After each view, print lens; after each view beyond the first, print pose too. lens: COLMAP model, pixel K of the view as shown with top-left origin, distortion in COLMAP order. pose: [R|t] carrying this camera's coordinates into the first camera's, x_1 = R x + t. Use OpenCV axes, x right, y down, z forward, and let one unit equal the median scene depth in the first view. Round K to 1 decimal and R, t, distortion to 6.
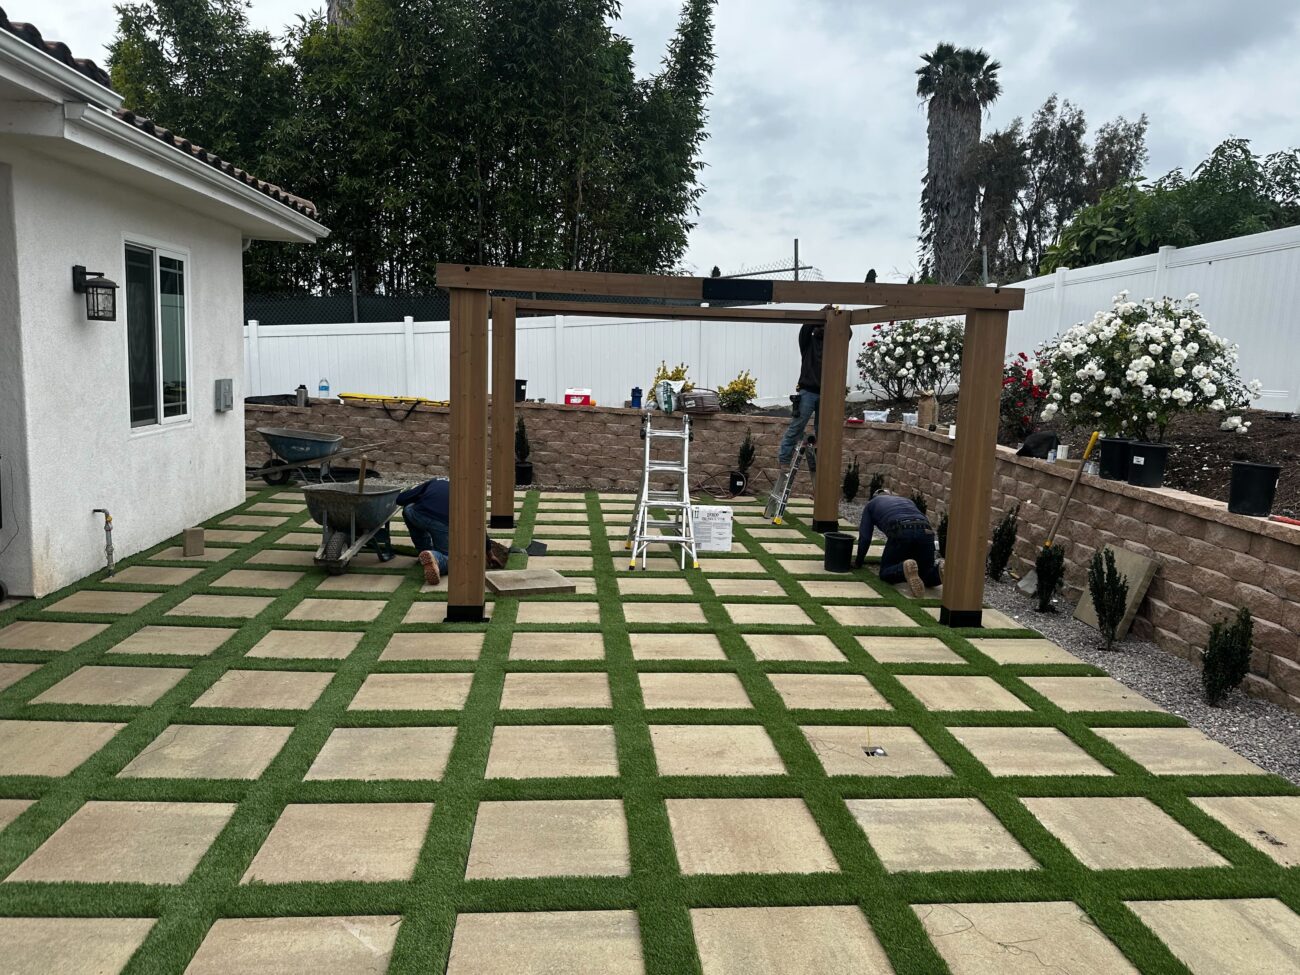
lens RADIAL K [[923.3, 0, 653.5], [0, 923.3, 502.9], [0, 0, 1]] dist [0.009742, 0.002703]
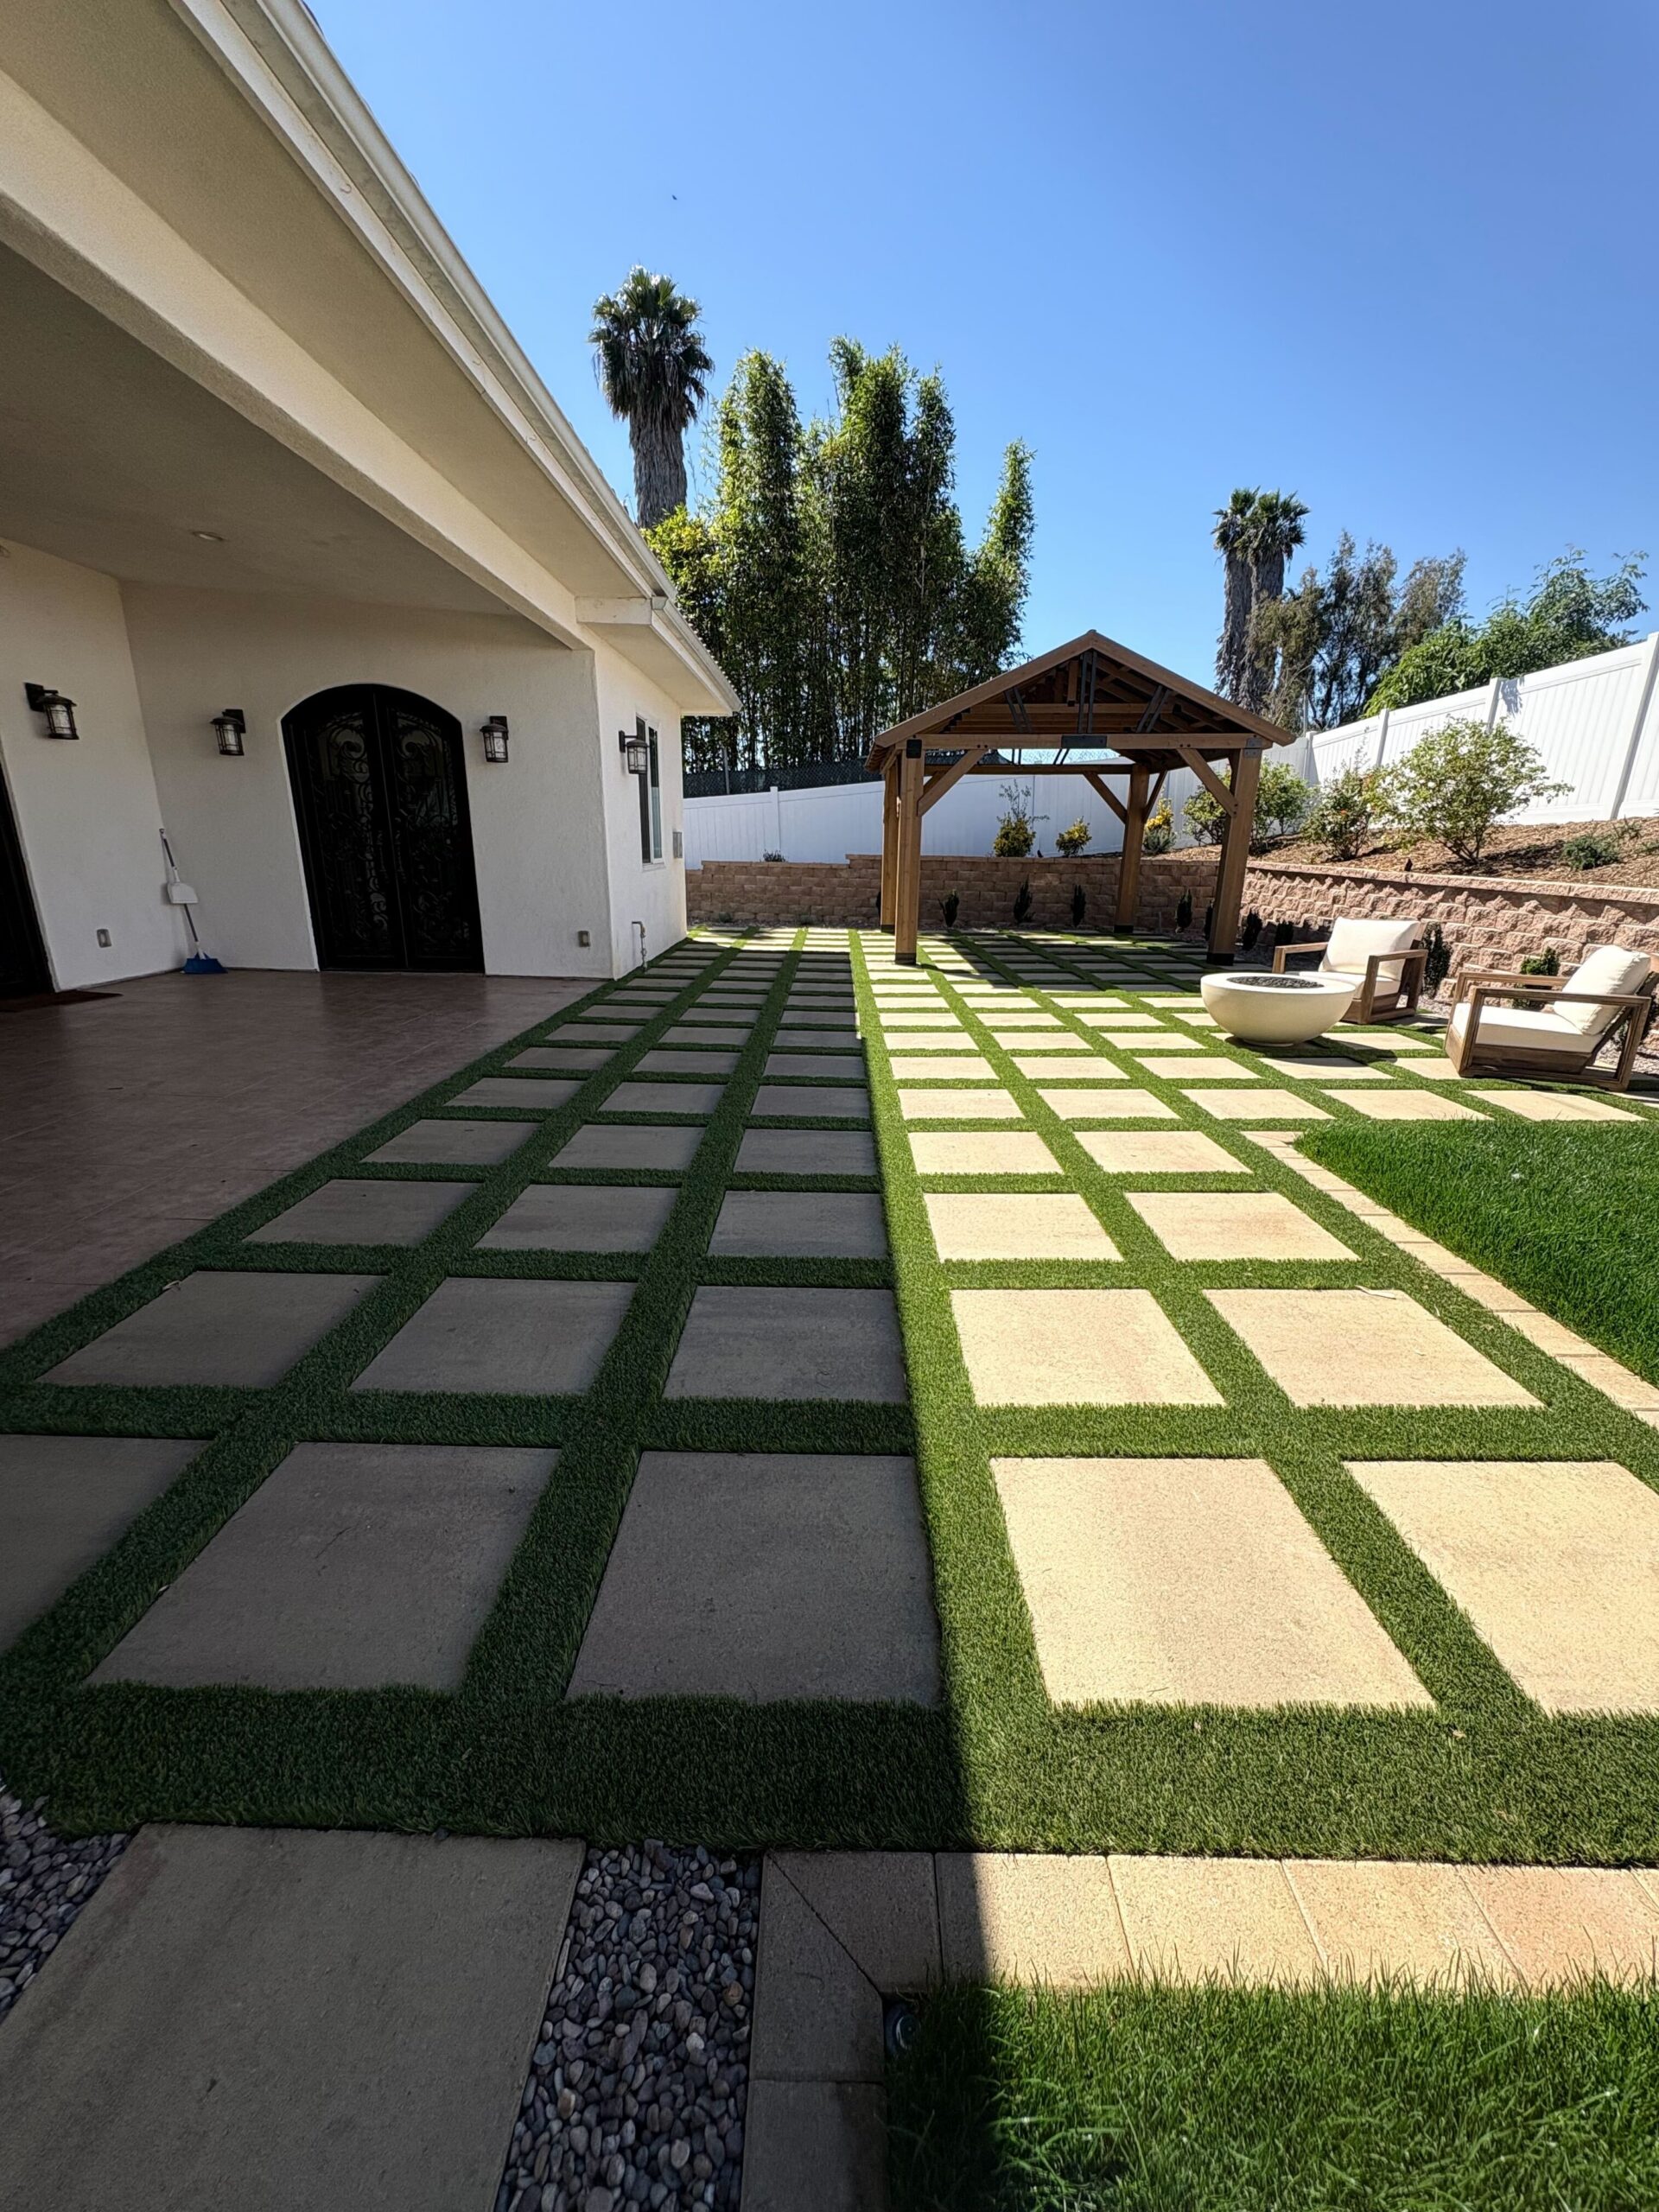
lens RADIAL K [[879.6, 0, 829.5], [0, 879.6, 1106.0], [0, 0, 1]] dist [-0.001282, -0.000392]
pose [[0.993810, -0.007086, -0.110869, -0.146674], [0.021429, 0.991450, 0.128712, 0.094851], [0.109009, -0.130291, 0.985465, -0.220416]]
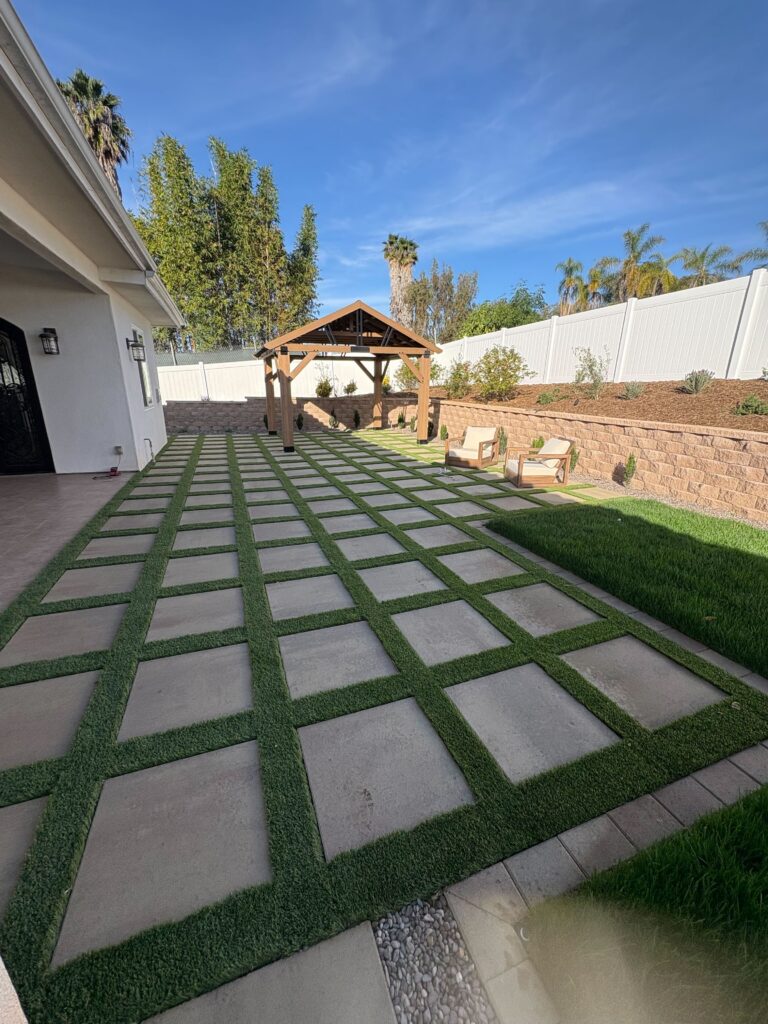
lens RADIAL K [[405.2, 0, 384.0], [0, 405.2, 512.0], [0, 0, 1]] dist [-0.001504, 0.000369]
pose [[0.962894, -0.117042, 0.243180, -0.215380], [0.078456, 0.983547, 0.162726, 0.062717], [-0.258225, -0.137609, 0.956234, -0.220371]]
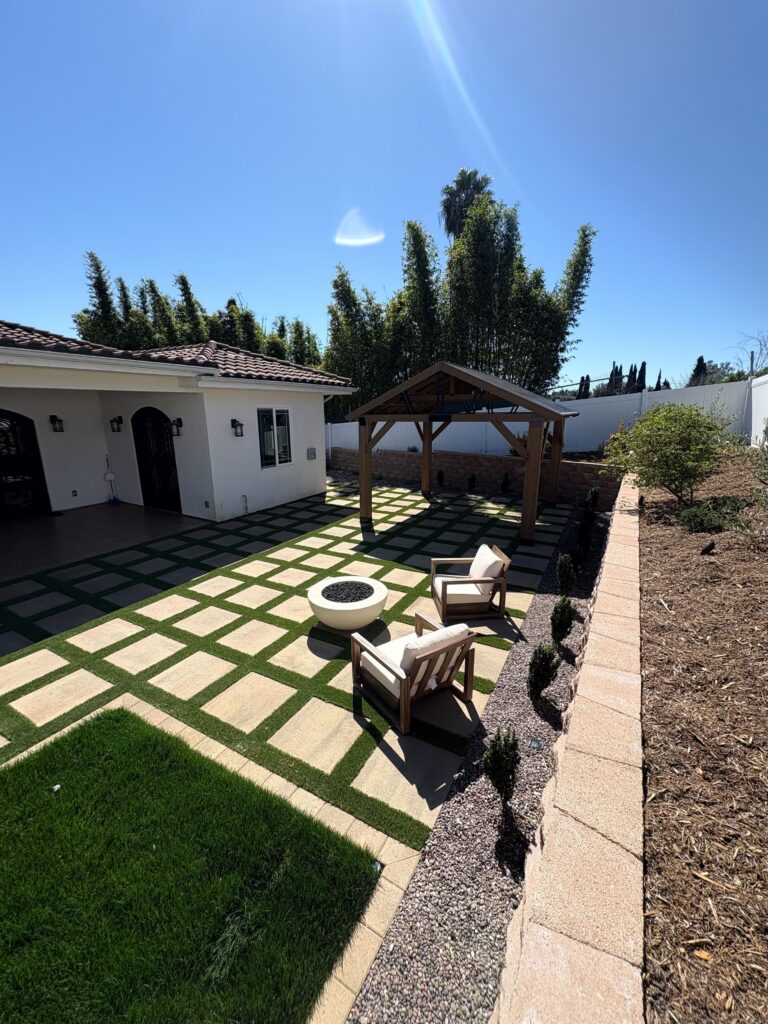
lens RADIAL K [[406.7, 0, 382.9], [0, 406.7, 513.5], [0, 0, 1]] dist [-0.000838, 0.000479]
pose [[0.826192, 0.090716, -0.556037, 0.478006], [-0.046774, 0.994589, 0.092765, -0.068099], [0.561443, -0.050634, 0.825965, 0.091301]]
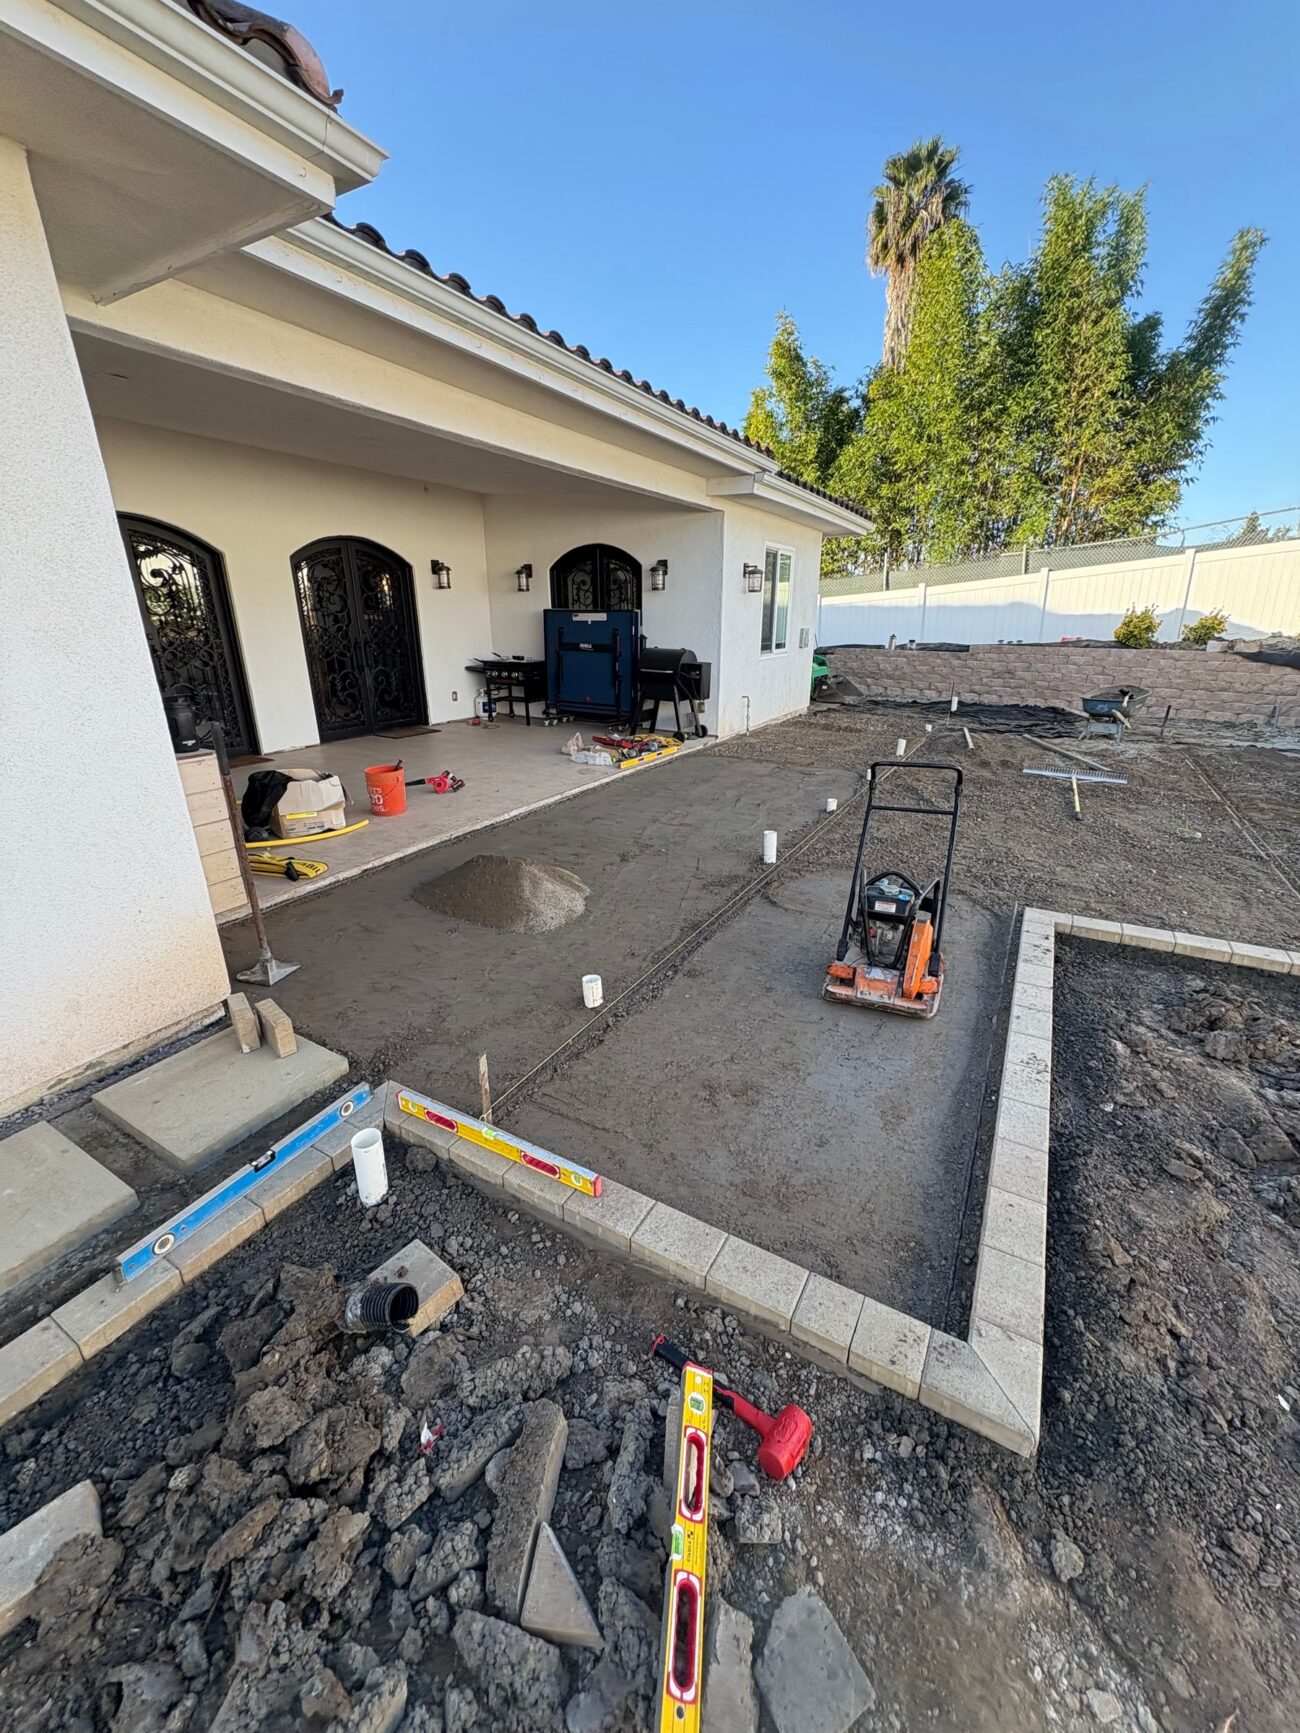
lens RADIAL K [[689.1, 0, 650.0], [0, 689.1, 866.5], [0, 0, 1]] dist [-0.001282, -0.000392]
pose [[0.818552, 0.142764, -0.556409, 0.076293], [-0.044014, 0.981364, 0.187048, 0.080406], [0.572744, -0.128619, 0.809581, -0.271790]]
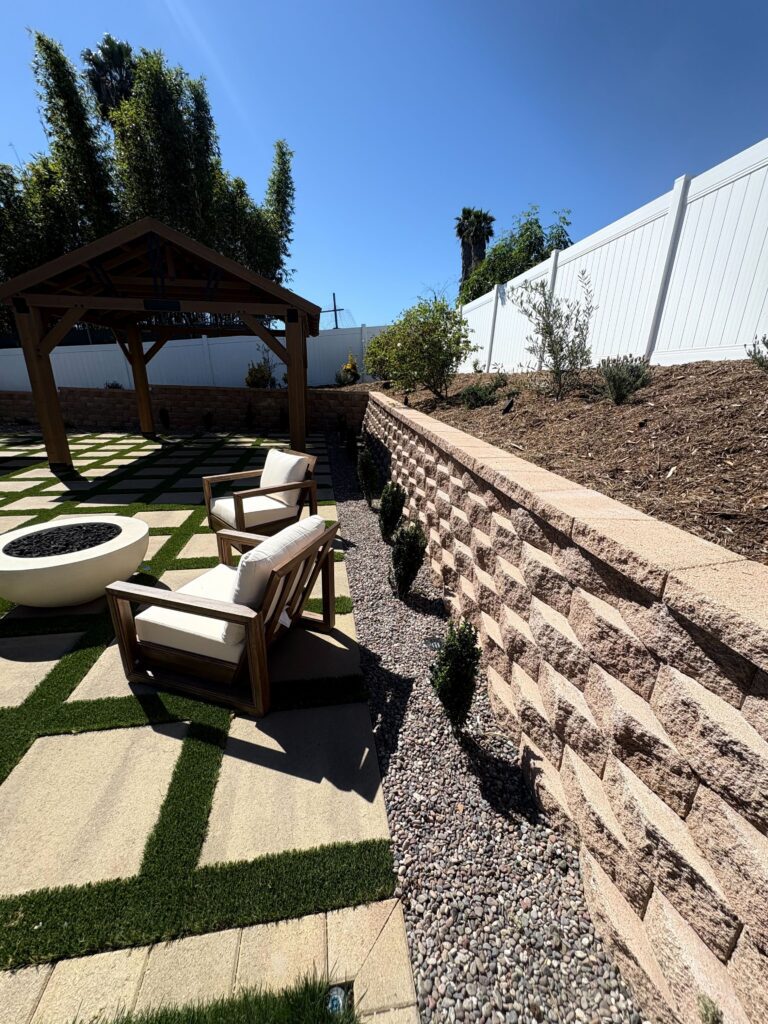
lens RADIAL K [[406.7, 0, 382.9], [0, 406.7, 513.5], [0, 0, 1]] dist [-0.000838, 0.000479]
pose [[0.997539, -0.042828, 0.055506, 0.359855], [0.032797, 0.984818, 0.170462, 0.029810], [-0.061964, -0.168222, 0.983800, 0.205569]]
